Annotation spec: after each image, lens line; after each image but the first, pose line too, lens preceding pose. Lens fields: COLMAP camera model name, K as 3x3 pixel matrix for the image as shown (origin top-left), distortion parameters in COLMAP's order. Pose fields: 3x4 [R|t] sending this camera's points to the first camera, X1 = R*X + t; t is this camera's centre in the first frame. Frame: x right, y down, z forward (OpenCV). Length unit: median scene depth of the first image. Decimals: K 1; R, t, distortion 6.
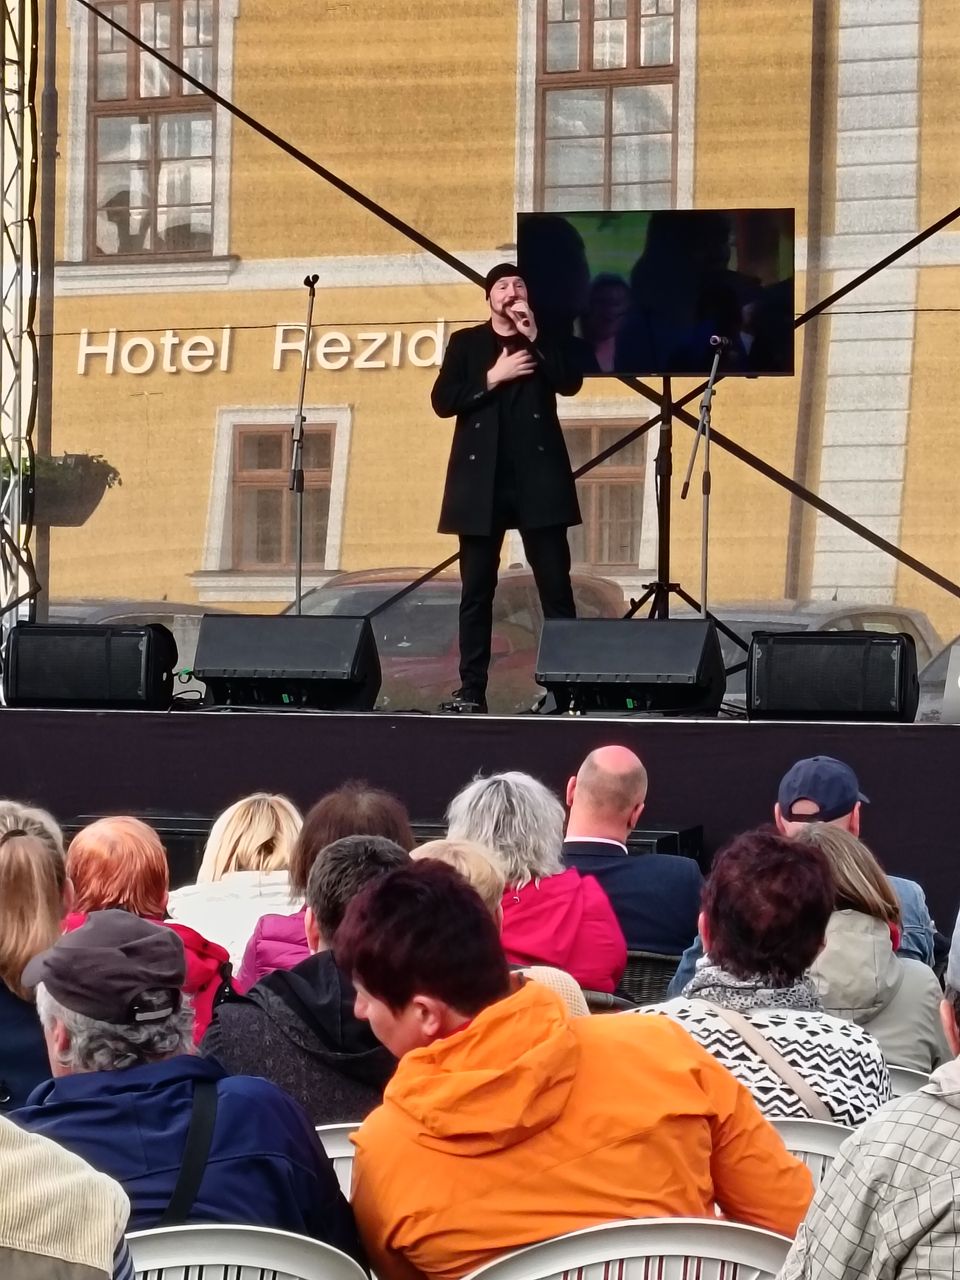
lens RADIAL K [[5092.4, 0, 476.0], [0, 5092.4, 631.1], [0, 0, 1]] dist [0.323010, 0.000000]
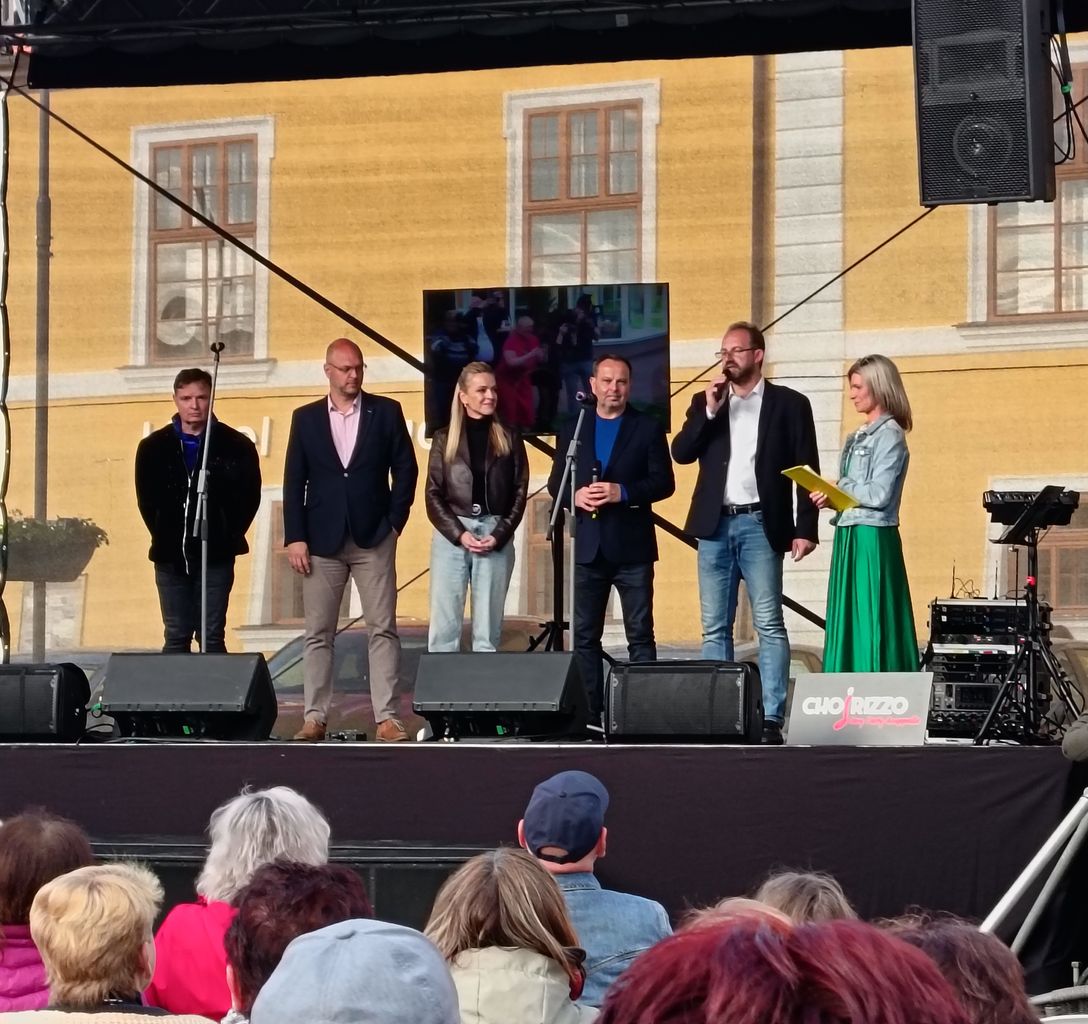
lens RADIAL K [[4130.5, 0, 556.0], [0, 4130.5, 509.6], [0, 0, 1]] dist [0.377046, 0.000000]
pose [[0.999932, -0.011383, 0.002542, 0.033788], [0.011478, 0.999087, -0.041140, 0.003069], [-0.002071, 0.041166, 0.999150, 0.100645]]
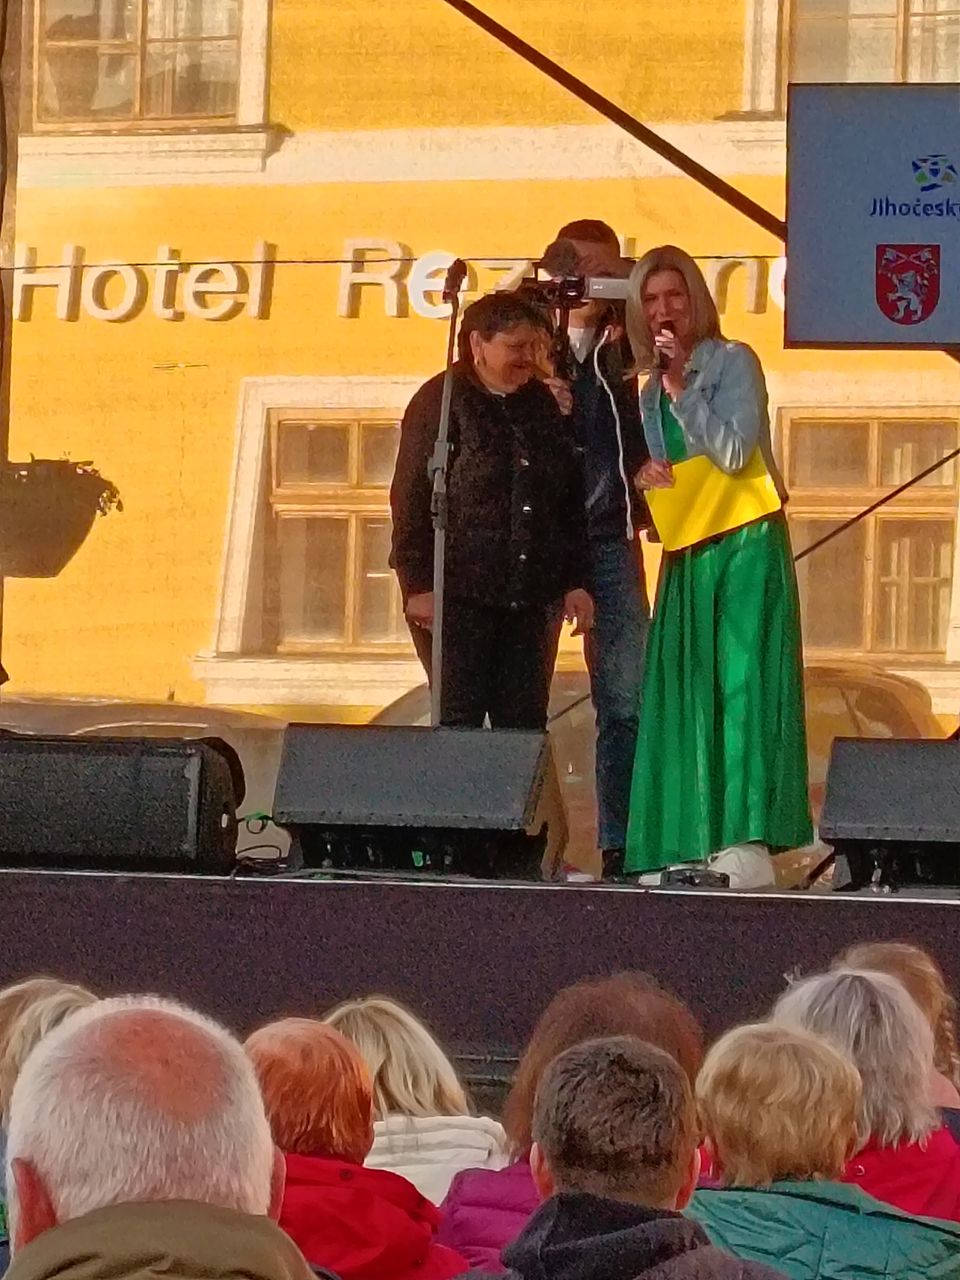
lens RADIAL K [[8947.7, 0, 484.0], [0, 8947.7, 644.9], [0, 0, 1]] dist [0.560863, 0.000000]
pose [[0.999774, 0.014710, -0.015359, -0.010884], [-0.014910, 0.999805, -0.012944, 0.000840], [0.015166, 0.013171, 0.999798, -0.086708]]
